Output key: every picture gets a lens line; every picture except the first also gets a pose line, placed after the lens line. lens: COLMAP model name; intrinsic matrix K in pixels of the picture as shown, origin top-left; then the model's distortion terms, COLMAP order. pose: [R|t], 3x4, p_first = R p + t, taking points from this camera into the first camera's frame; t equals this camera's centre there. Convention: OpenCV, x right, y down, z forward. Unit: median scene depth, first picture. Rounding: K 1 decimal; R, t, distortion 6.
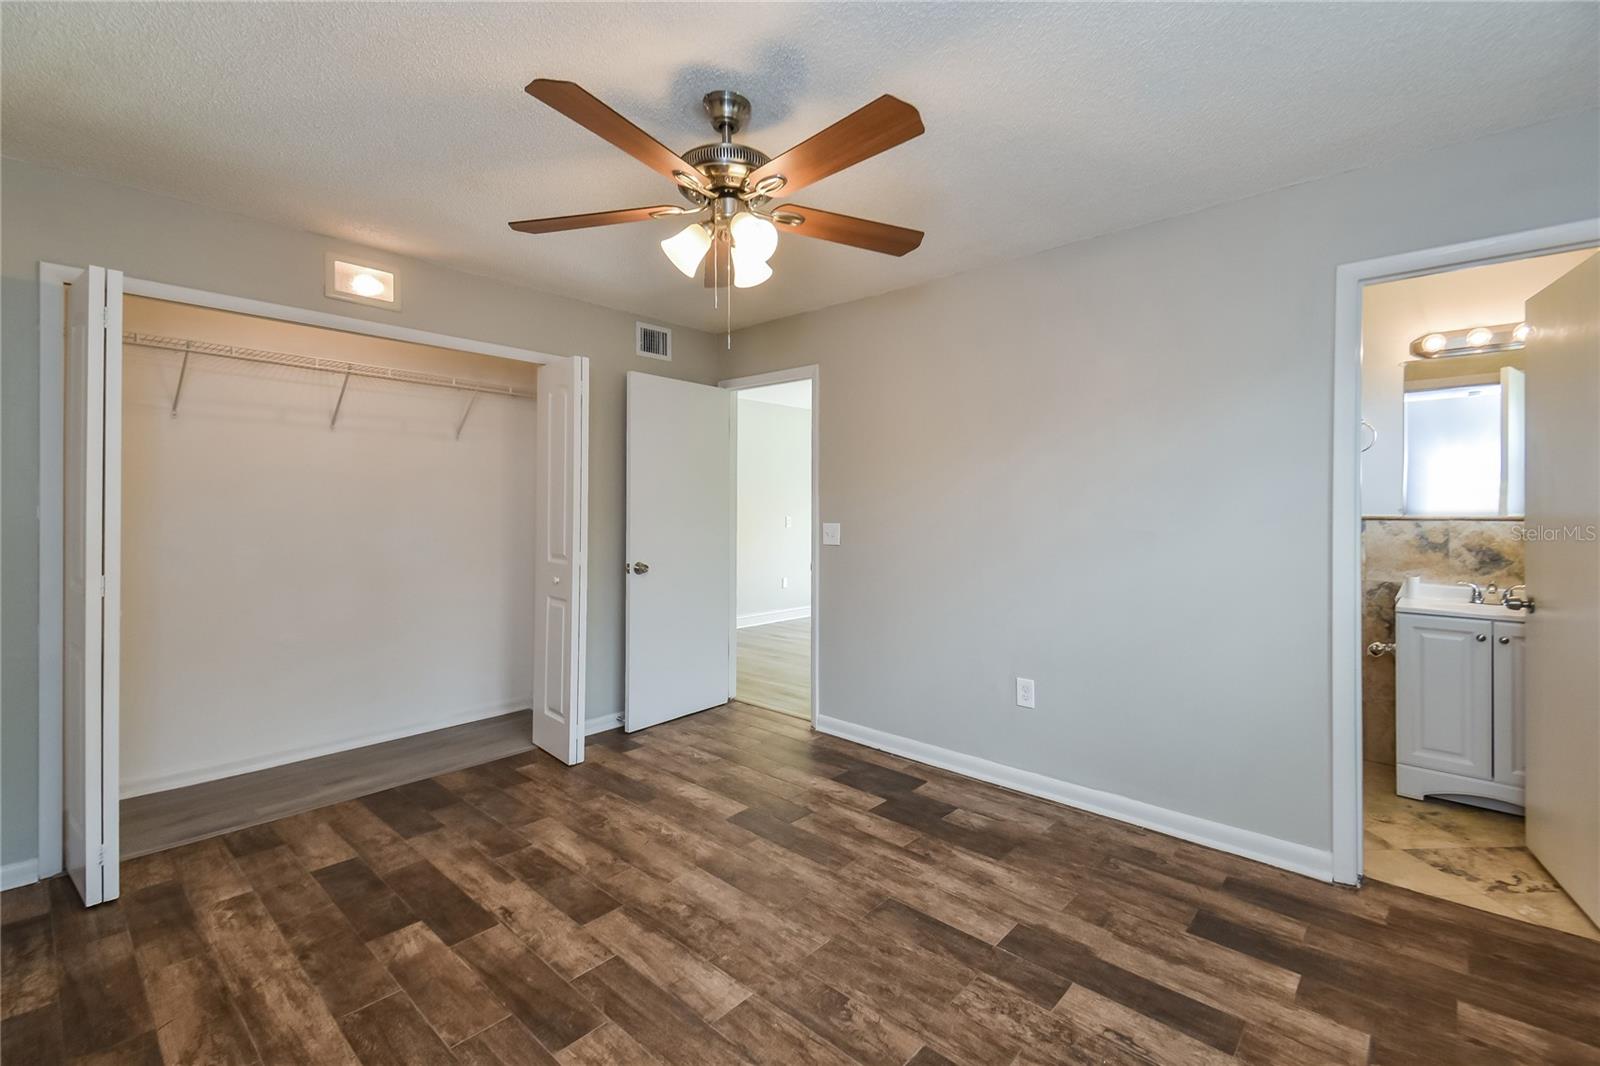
lens RADIAL K [[702.5, 0, 801.8], [0, 702.5, 526.6], [0, 0, 1]] dist [0.001208, -0.000416]
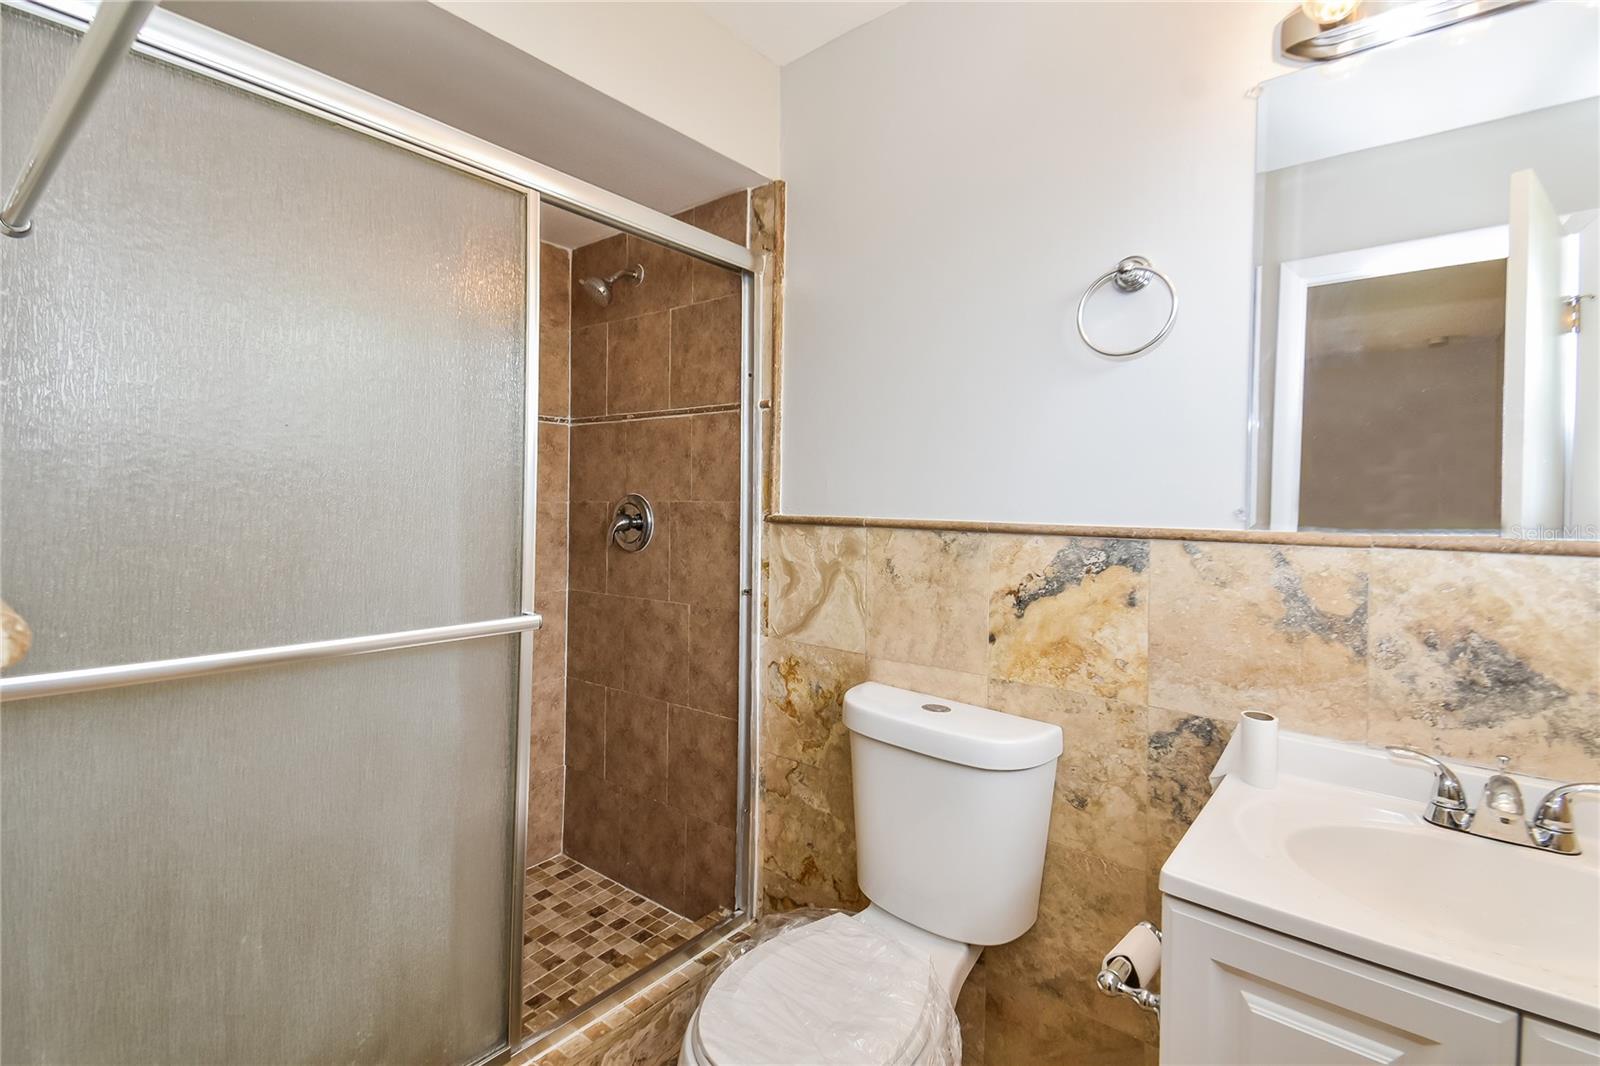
lens RADIAL K [[702.5, 0, 796.6], [0, 702.5, 524.9], [0, 0, 1]] dist [0.001208, -0.000416]
pose [[0.999394, 0.012985, 0.032287, 0.642451], [-0.013397, 0.999831, 0.012574, -0.019820], [-0.032118, -0.012999, 0.999400, 0.681104]]
